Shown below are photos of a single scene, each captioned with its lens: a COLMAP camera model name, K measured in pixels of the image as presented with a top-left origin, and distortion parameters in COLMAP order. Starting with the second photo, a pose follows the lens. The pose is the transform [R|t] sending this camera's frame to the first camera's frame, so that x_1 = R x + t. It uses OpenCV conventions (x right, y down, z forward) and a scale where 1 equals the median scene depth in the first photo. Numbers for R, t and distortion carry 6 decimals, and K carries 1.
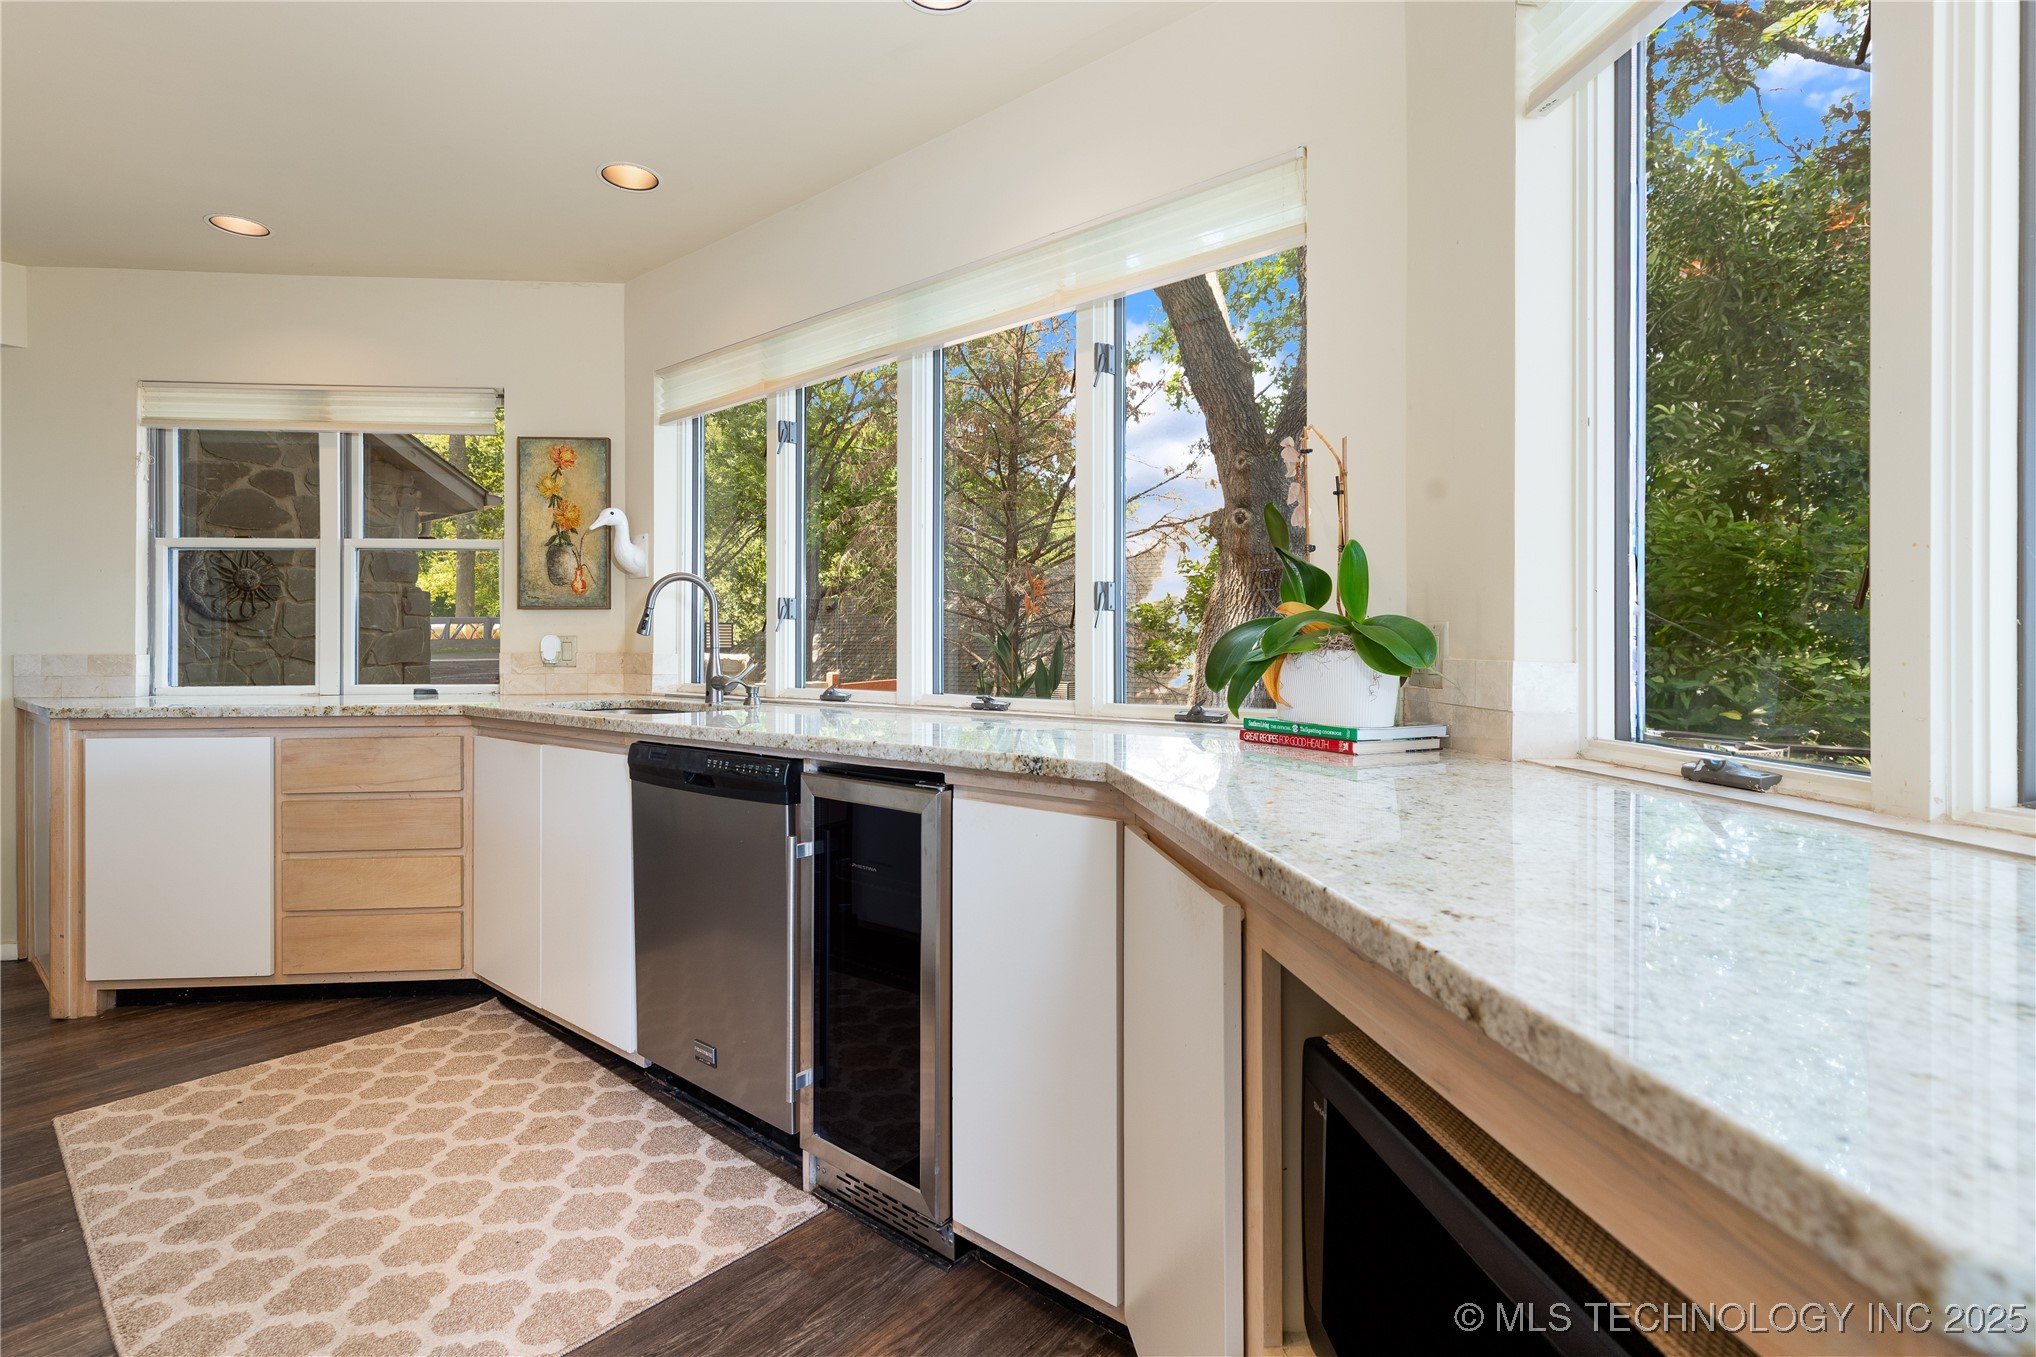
lens RADIAL K [[1031.1, 0, 1020.4], [0, 1031.1, 662.1], [0, 0, 1]] dist [0.002428, 0.000168]
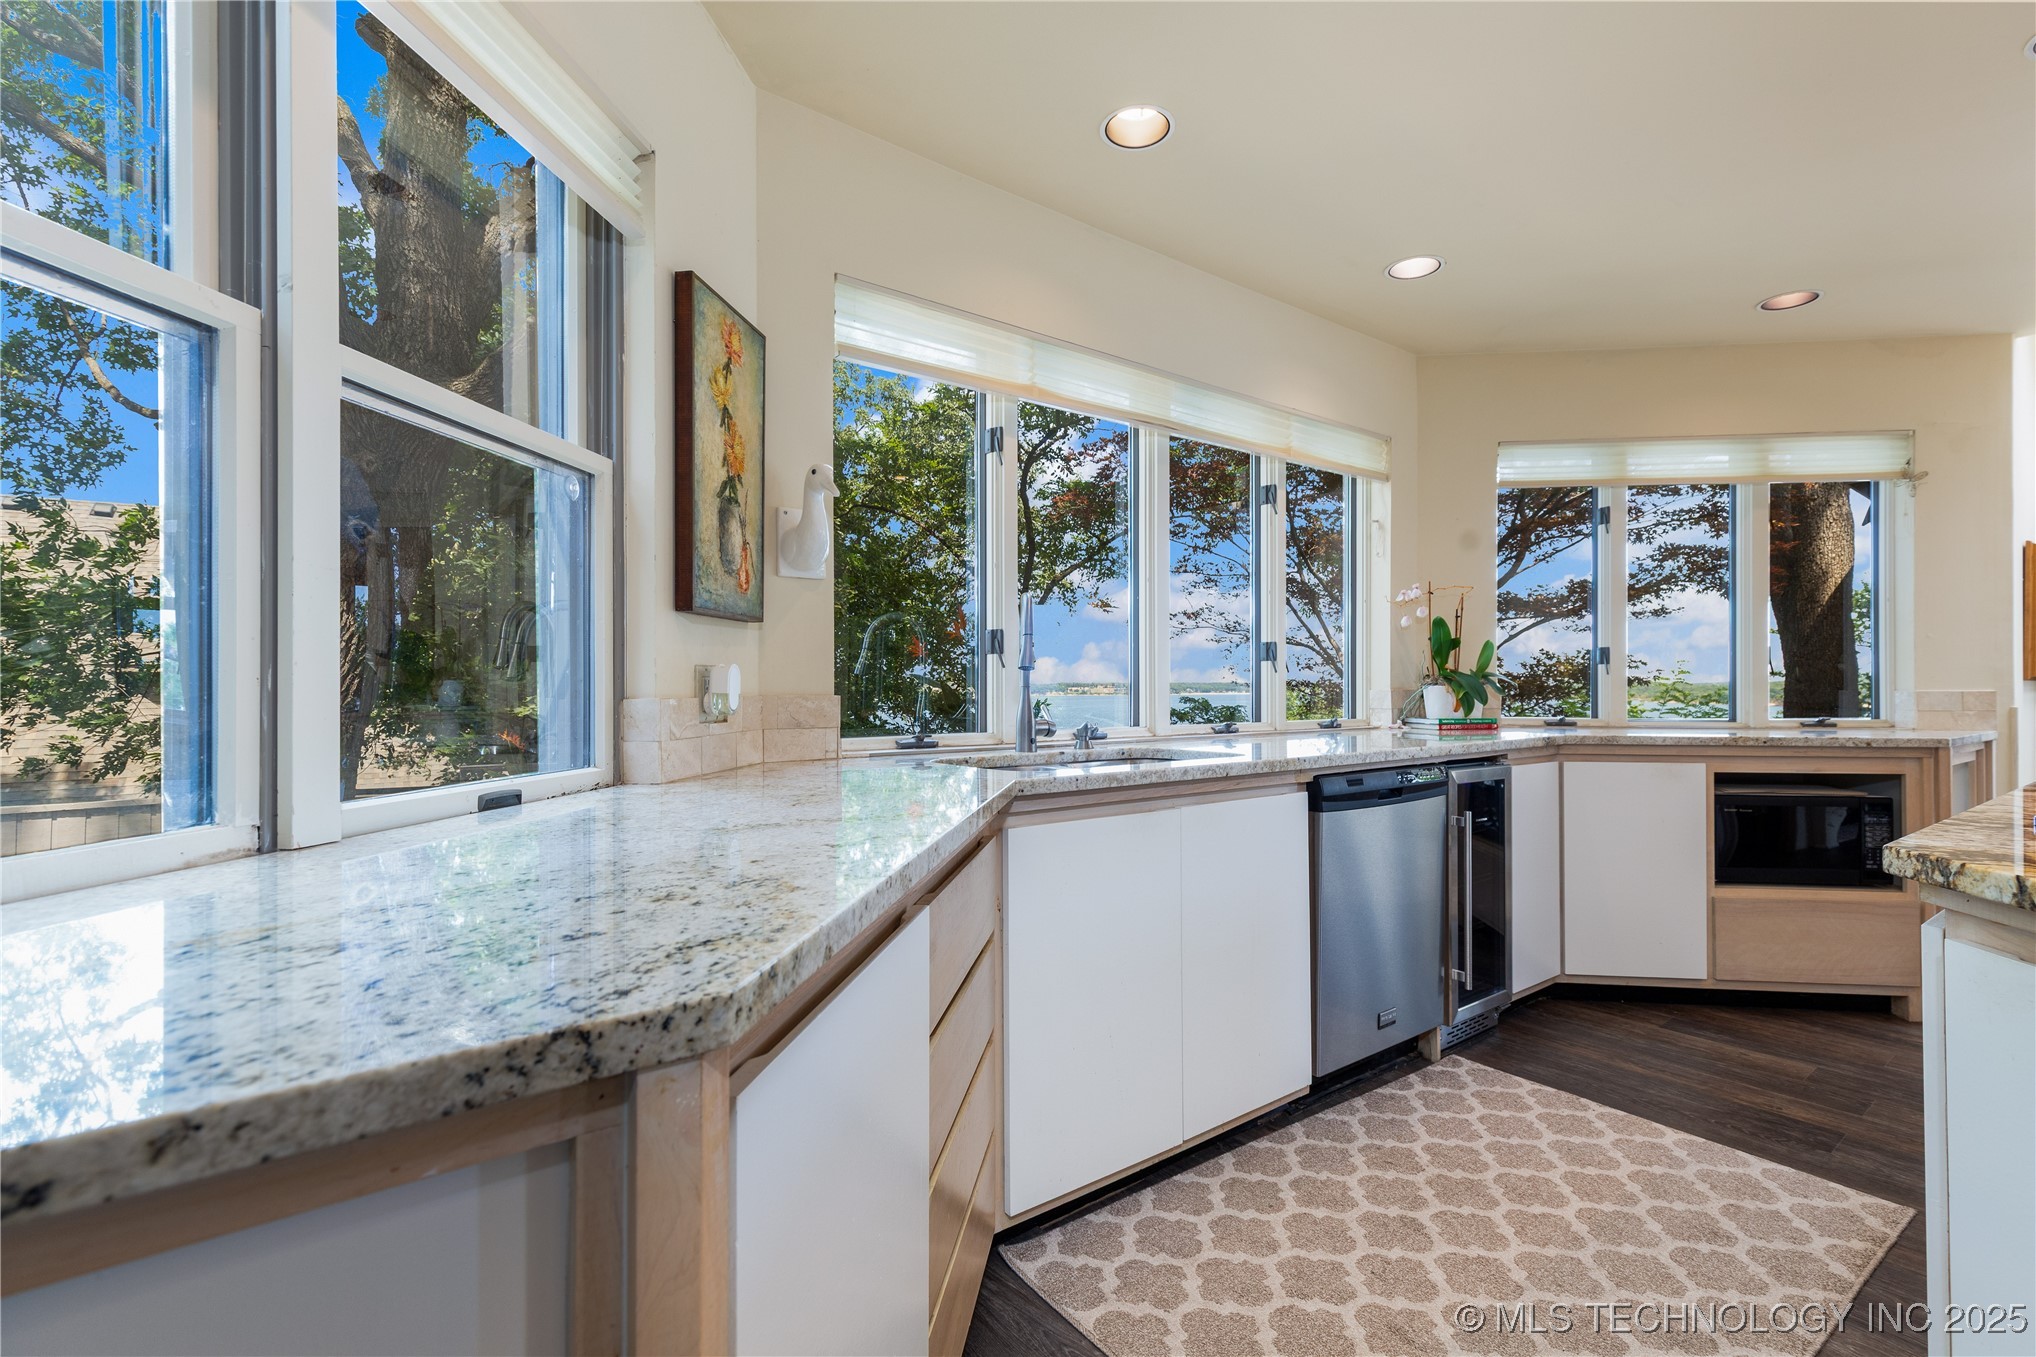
lens RADIAL K [[923.0, 0, 1020.6], [0, 923.0, 676.8], [0, 0, 1]] dist [0.006918, -0.000151]
pose [[0.195800, -0.000398, 0.980644, -1.380578], [0.019338, 0.999807, -0.003455, -0.033482], [-0.980453, 0.019640, 0.195770, 1.123960]]
